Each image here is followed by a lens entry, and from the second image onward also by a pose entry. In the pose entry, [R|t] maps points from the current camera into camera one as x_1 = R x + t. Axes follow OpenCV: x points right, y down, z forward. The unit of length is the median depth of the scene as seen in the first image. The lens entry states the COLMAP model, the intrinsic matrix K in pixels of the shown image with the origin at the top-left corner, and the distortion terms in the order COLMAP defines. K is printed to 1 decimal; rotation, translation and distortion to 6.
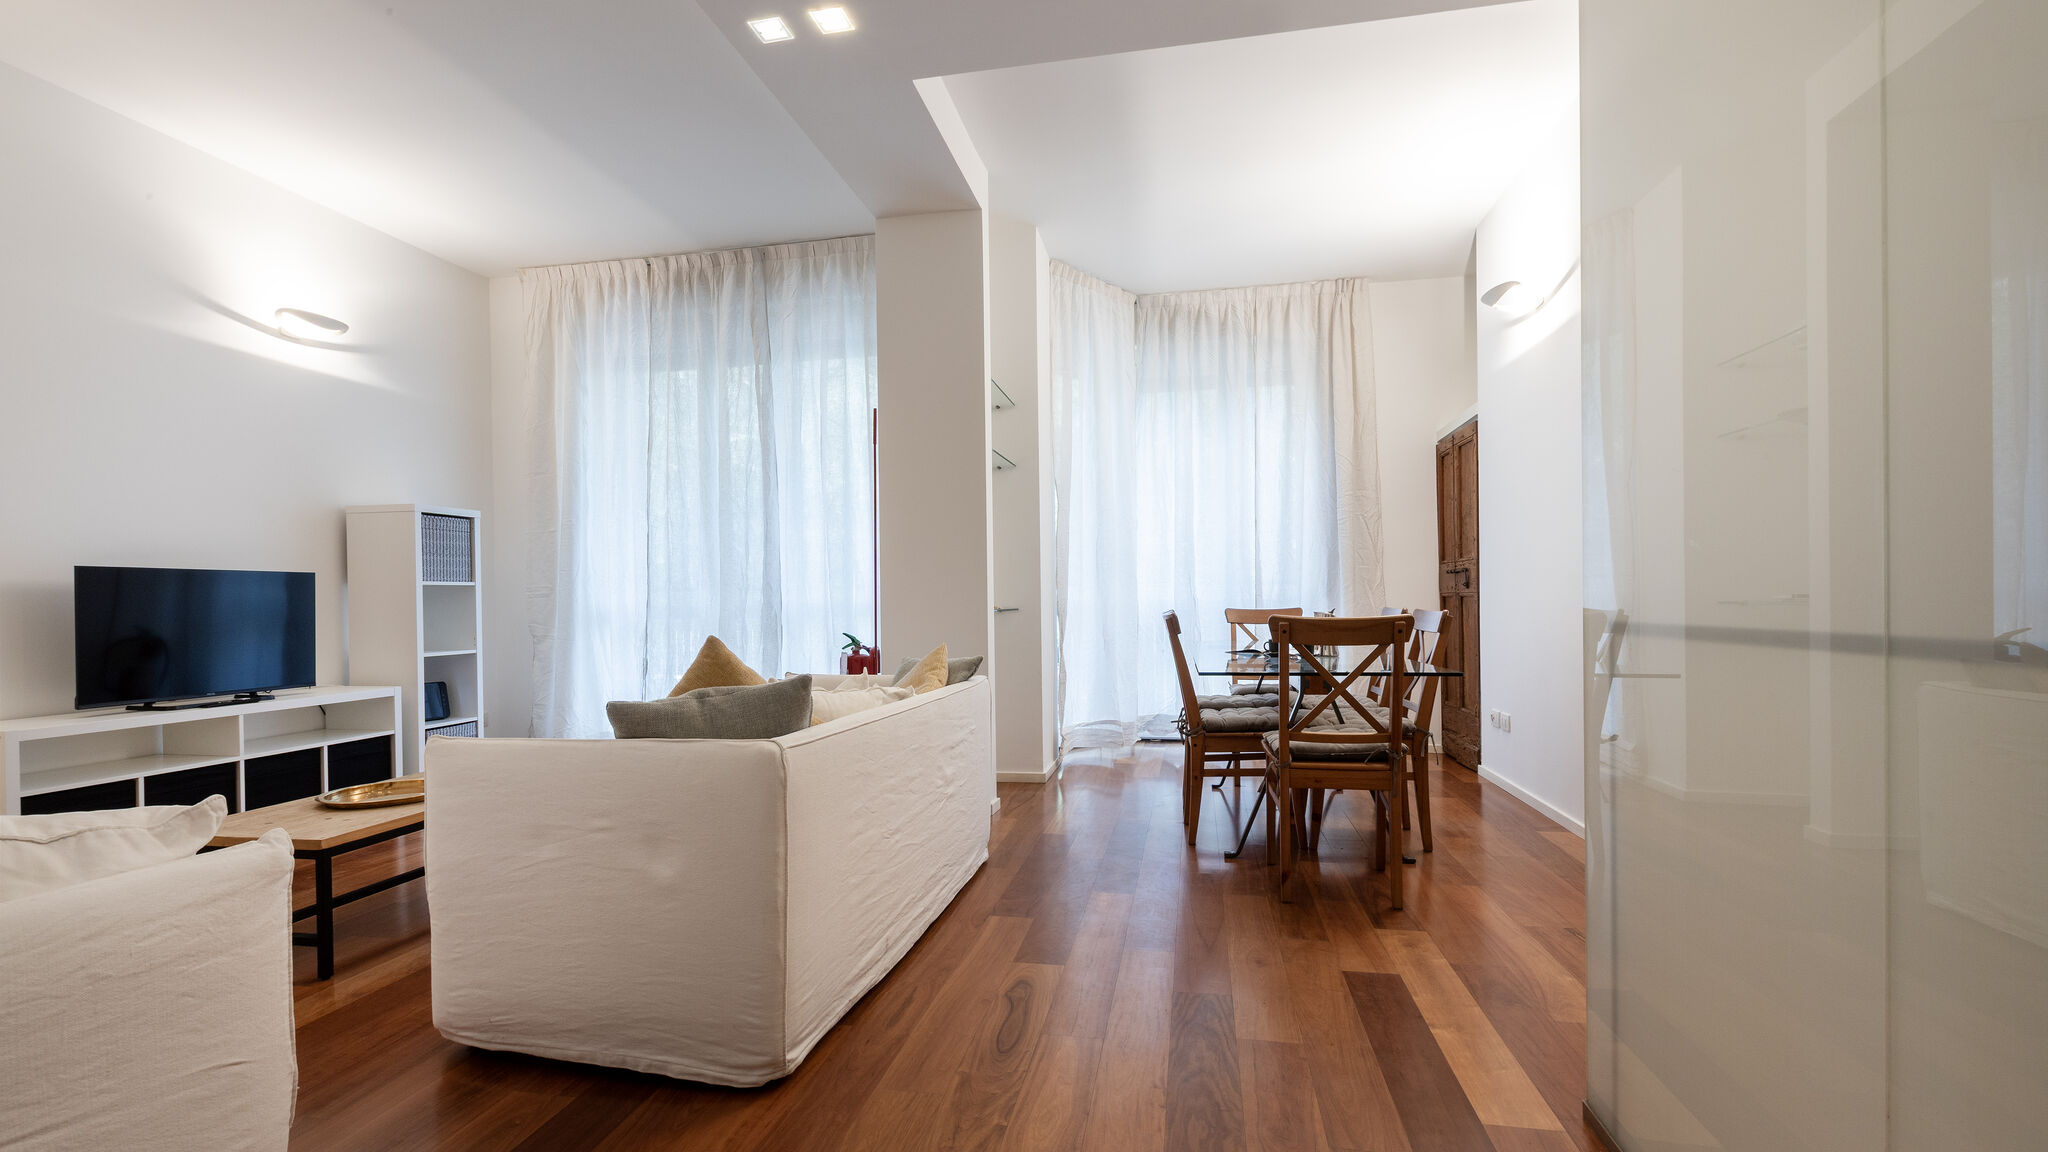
lens RADIAL K [[915.9, 0, 1018.6], [0, 915.9, 606.9], [0, 0, 1]] dist [0.001677, -0.000756]
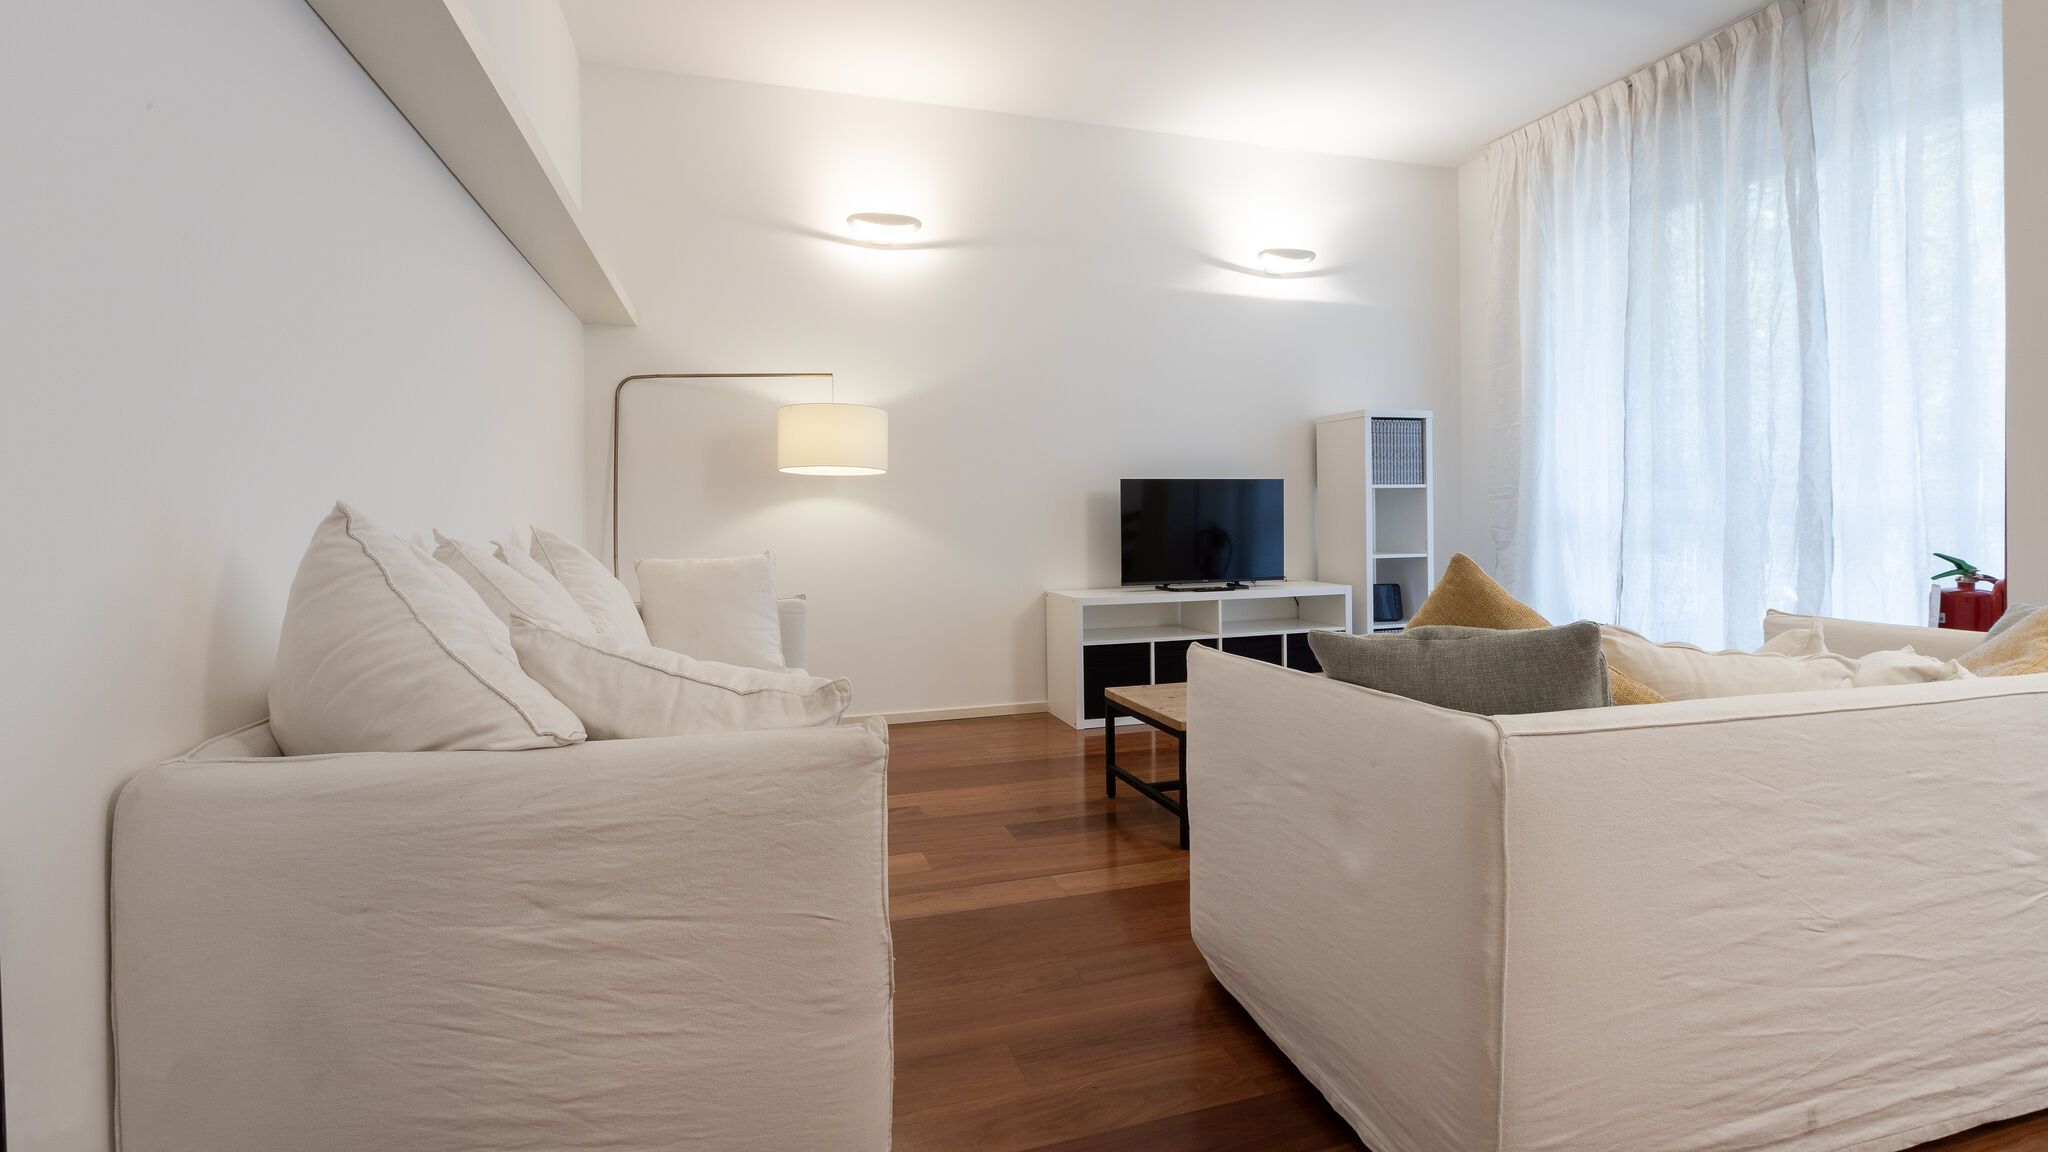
lens RADIAL K [[915.9, 0, 999.3], [0, 915.9, 517.3], [0, 0, 1]] dist [0.001677, -0.000756]
pose [[0.473914, 0.009251, -0.880522, 0.072373], [-0.000756, 0.999949, 0.010099, -0.001964], [0.880571, -0.004121, 0.473897, 0.201331]]
